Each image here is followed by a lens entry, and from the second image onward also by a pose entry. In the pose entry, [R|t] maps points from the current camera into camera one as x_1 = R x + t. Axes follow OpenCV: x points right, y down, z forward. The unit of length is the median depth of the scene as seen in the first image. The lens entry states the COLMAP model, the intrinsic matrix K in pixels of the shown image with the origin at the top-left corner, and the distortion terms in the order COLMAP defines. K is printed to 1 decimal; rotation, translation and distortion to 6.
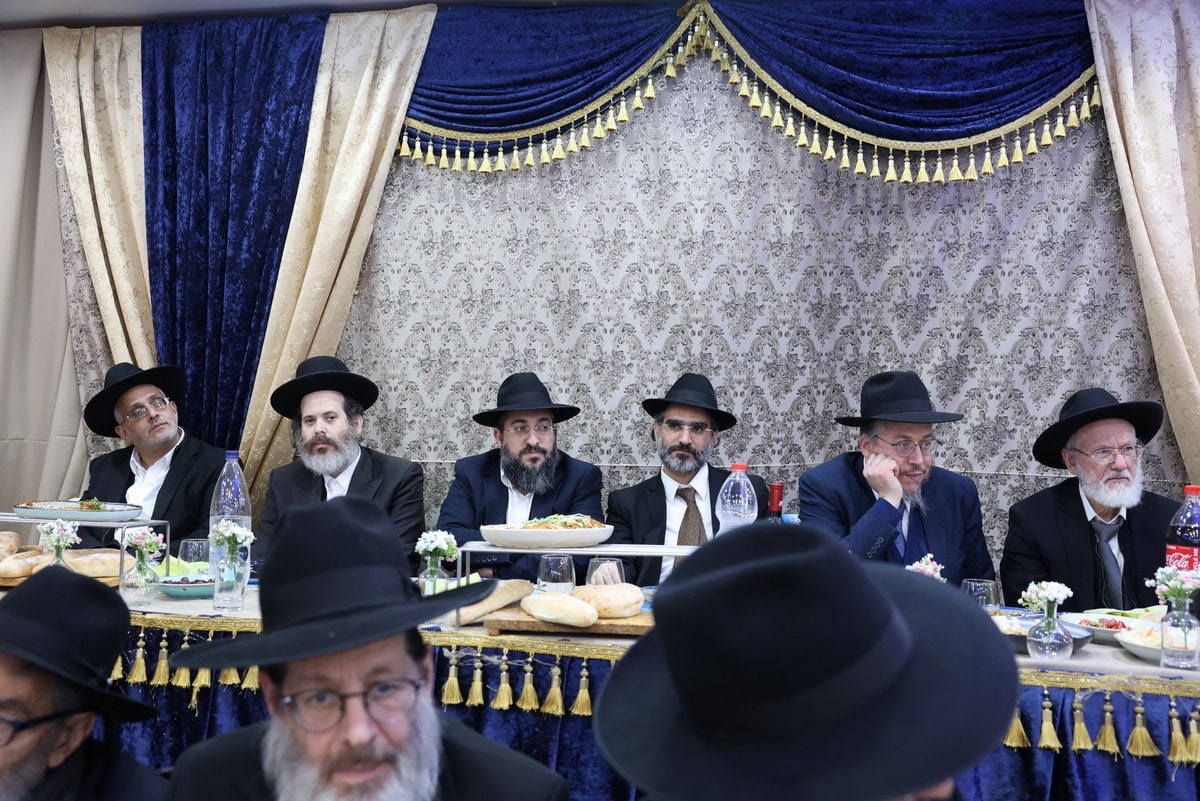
lens RADIAL K [[1075.0, 0, 589.6], [0, 1075.0, 382.3], [0, 0, 1]] dist [-0.049686, 0.079059]
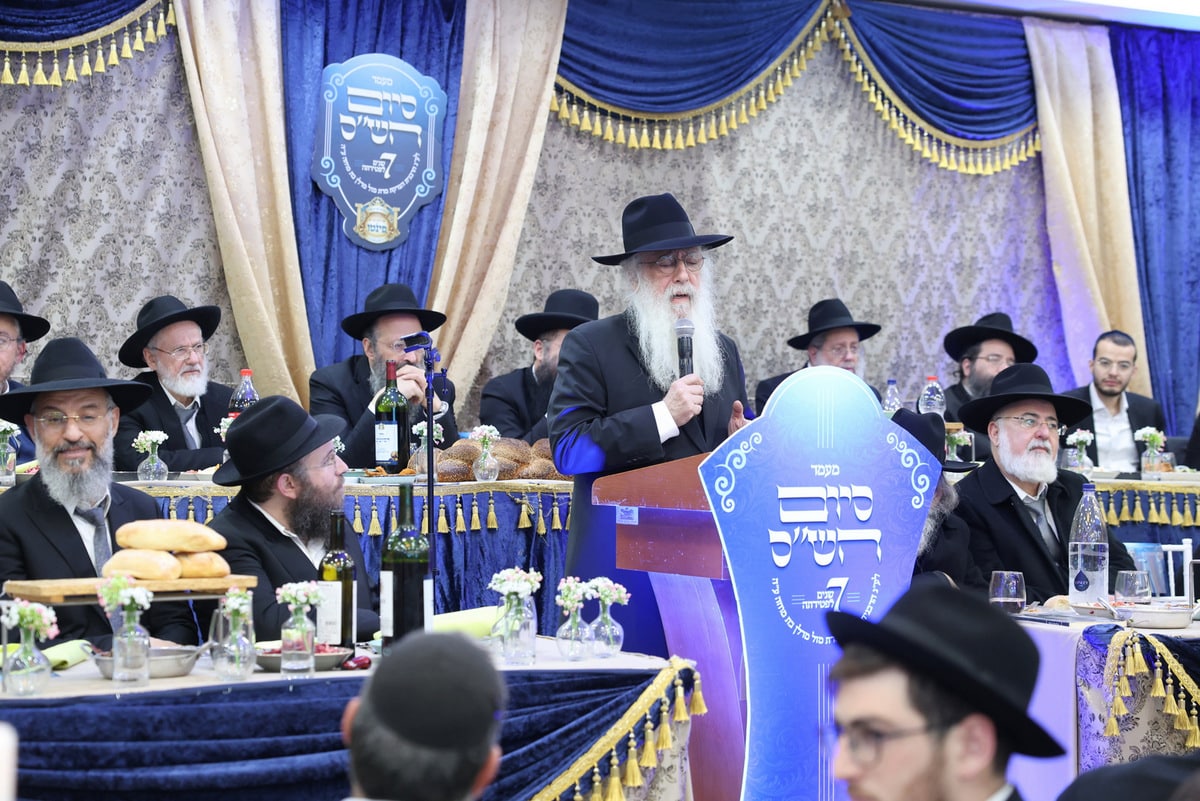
lens RADIAL K [[2258.6, 0, 603.6], [0, 2258.6, 411.7], [0, 0, 1]] dist [0.308823, 0.000000]
pose [[0.797055, -0.019352, 0.603597, -0.529624], [-0.017084, 0.998364, 0.054568, -0.009352], [-0.603665, -0.053806, 0.795420, -1.018793]]
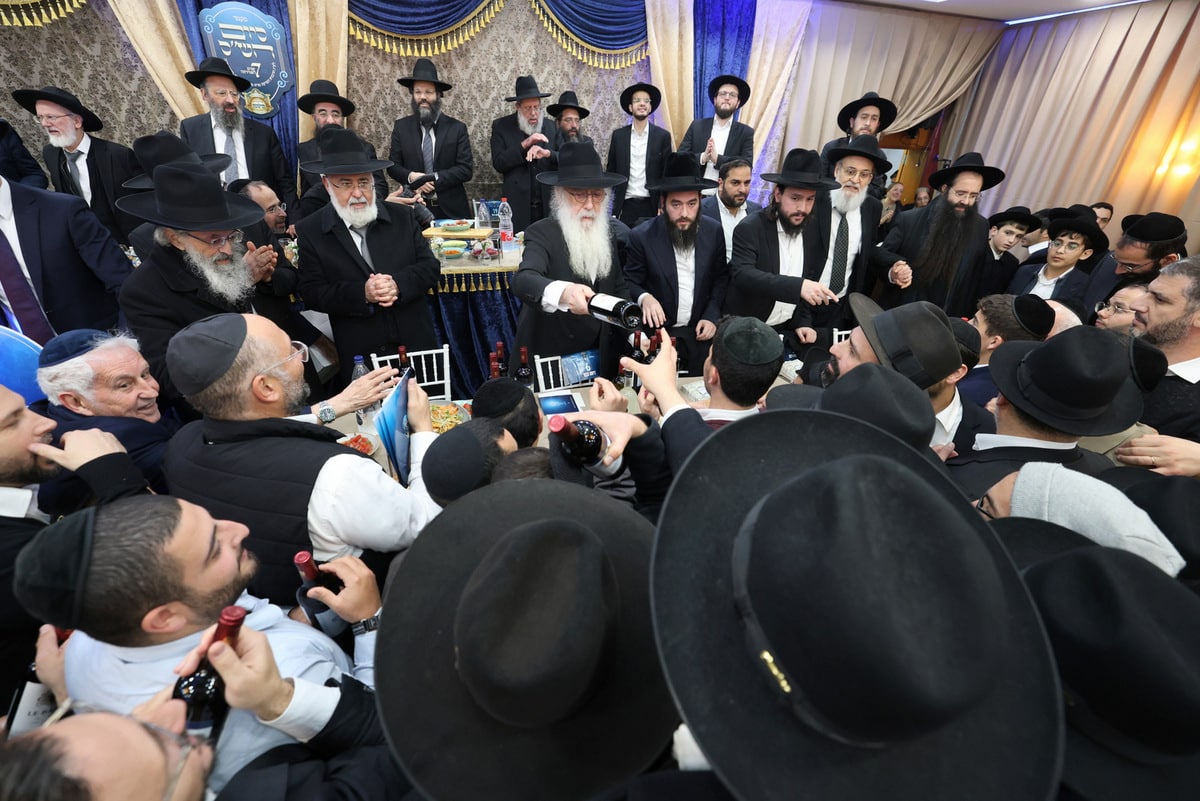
lens RADIAL K [[513.7, 0, 602.5], [0, 513.7, 395.6], [0, 0, 1]] dist [-0.029872, 0.010436]
pose [[0.910078, -0.197659, 0.364266, 0.792423], [-0.026401, 0.849505, 0.526919, -0.122643], [-0.413596, -0.489154, 0.767898, -0.449390]]
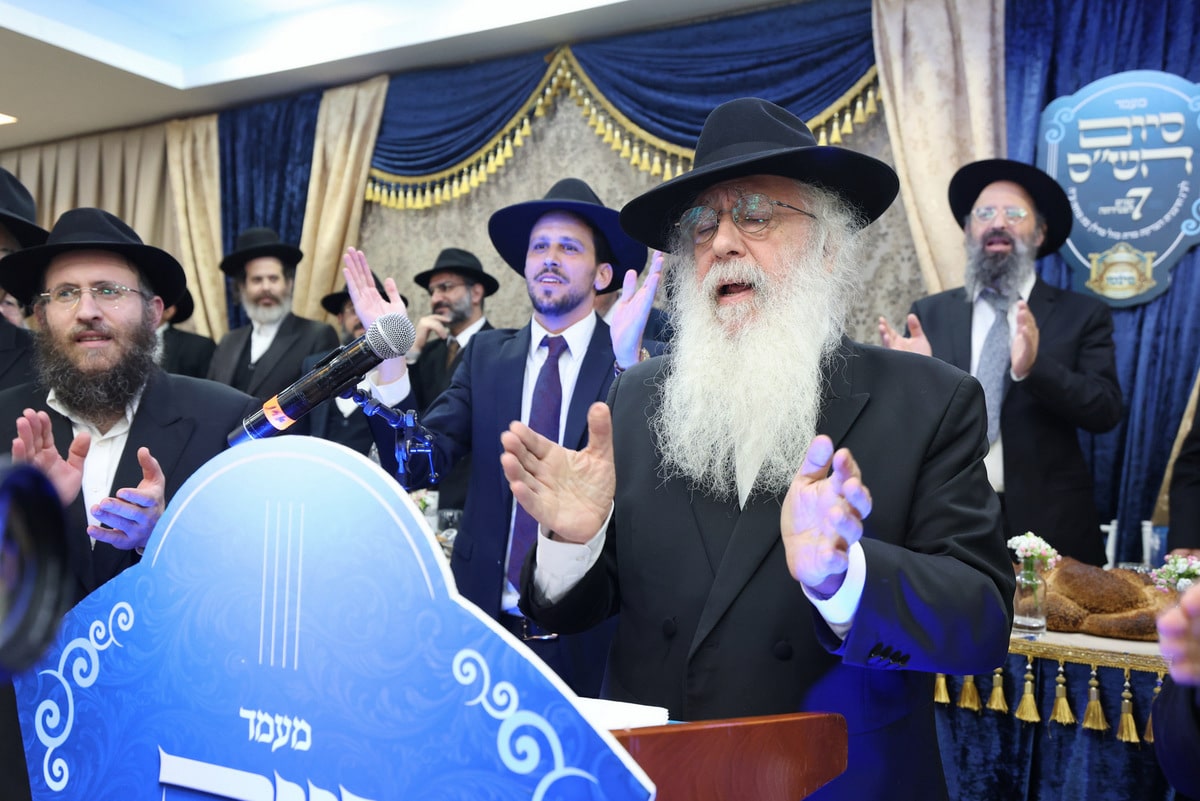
lens RADIAL K [[1180.2, 0, 591.4], [0, 1180.2, 371.2], [0, 0, 1]] dist [0.067292, 0.000000]
pose [[0.903931, -0.018624, -0.427272, 0.672957], [0.008241, 0.999624, -0.026138, 0.030819], [0.427598, 0.020106, 0.903745, -0.149959]]
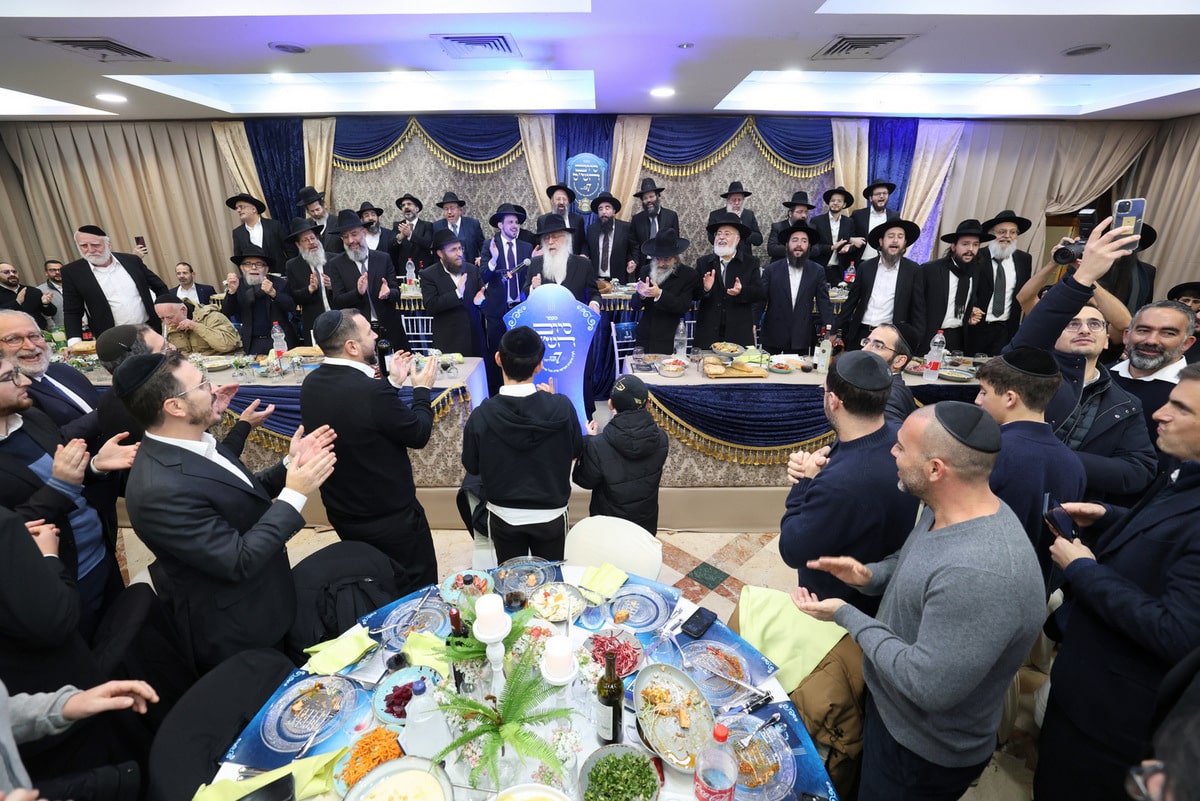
lens RADIAL K [[513.7, 0, 603.1], [0, 513.7, 392.6], [0, 0, 1]] dist [-0.029872, 0.010436]
pose [[0.989991, -0.073366, 0.120562, 0.450501], [0.022100, 0.924312, 0.380996, -0.143598], [-0.139389, -0.374518, 0.916682, -0.938097]]
